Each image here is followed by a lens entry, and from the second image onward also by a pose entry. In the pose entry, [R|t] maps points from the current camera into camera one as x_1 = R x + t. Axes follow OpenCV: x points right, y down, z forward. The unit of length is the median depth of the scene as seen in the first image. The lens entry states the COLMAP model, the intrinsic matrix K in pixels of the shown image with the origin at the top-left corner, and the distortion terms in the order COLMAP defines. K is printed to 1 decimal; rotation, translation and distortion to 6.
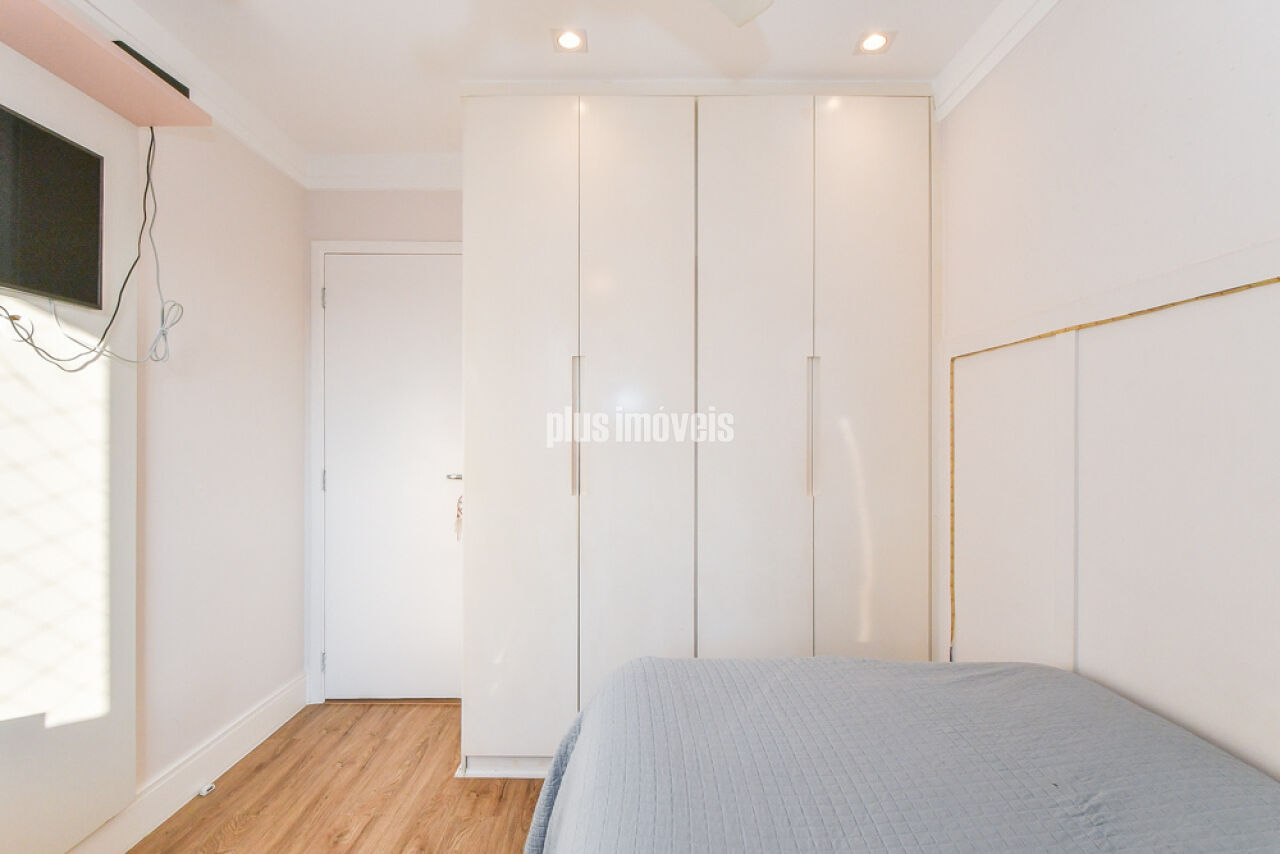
lens RADIAL K [[578.8, 0, 640.7], [0, 578.8, 435.2], [0, 0, 1]] dist [0.000394, -0.000758]
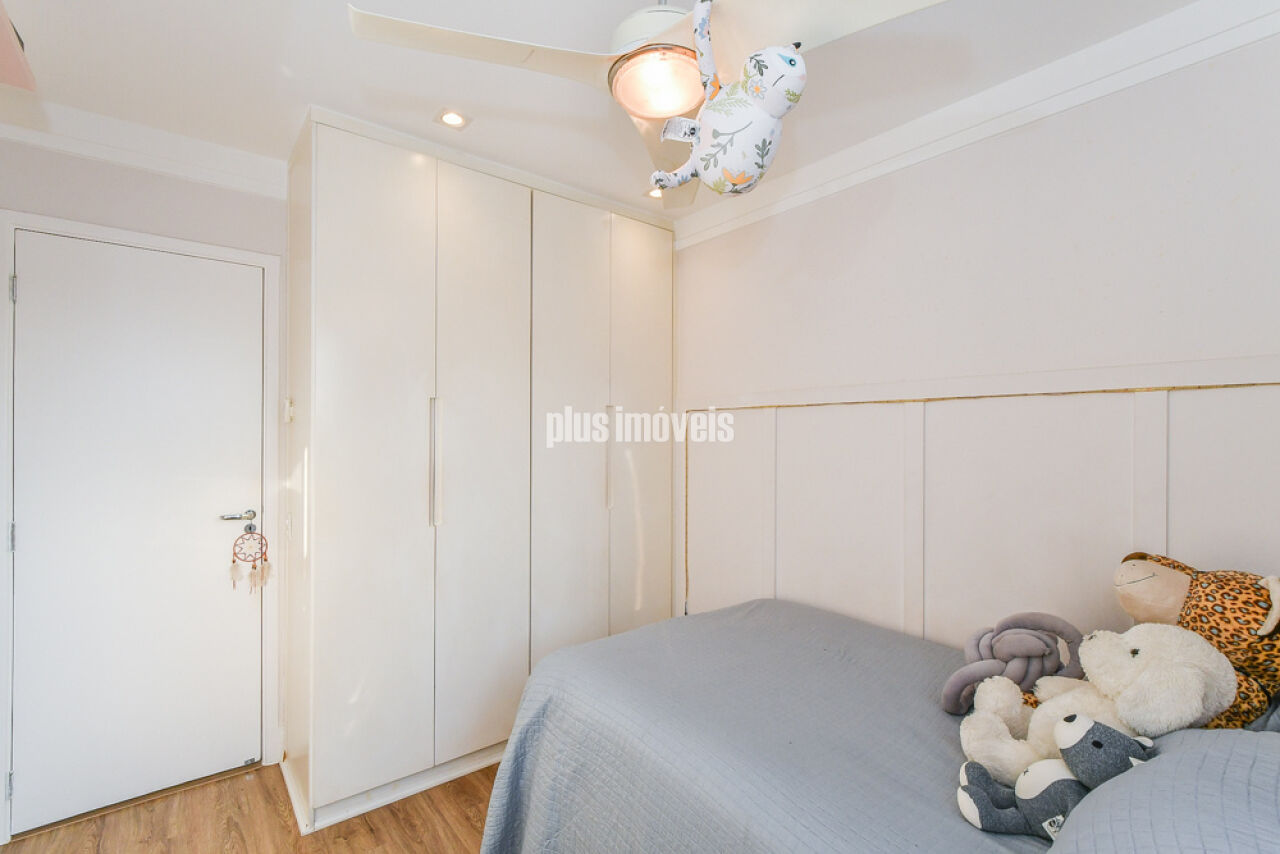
lens RADIAL K [[578.8, 0, 627.3], [0, 578.8, 427.8], [0, 0, 1]] dist [0.000394, -0.000758]
pose [[0.782781, 0.005217, 0.622275, -0.500305], [-0.003526, 0.999986, -0.003949, -0.077641], [-0.622287, 0.000897, 0.782789, -0.077306]]
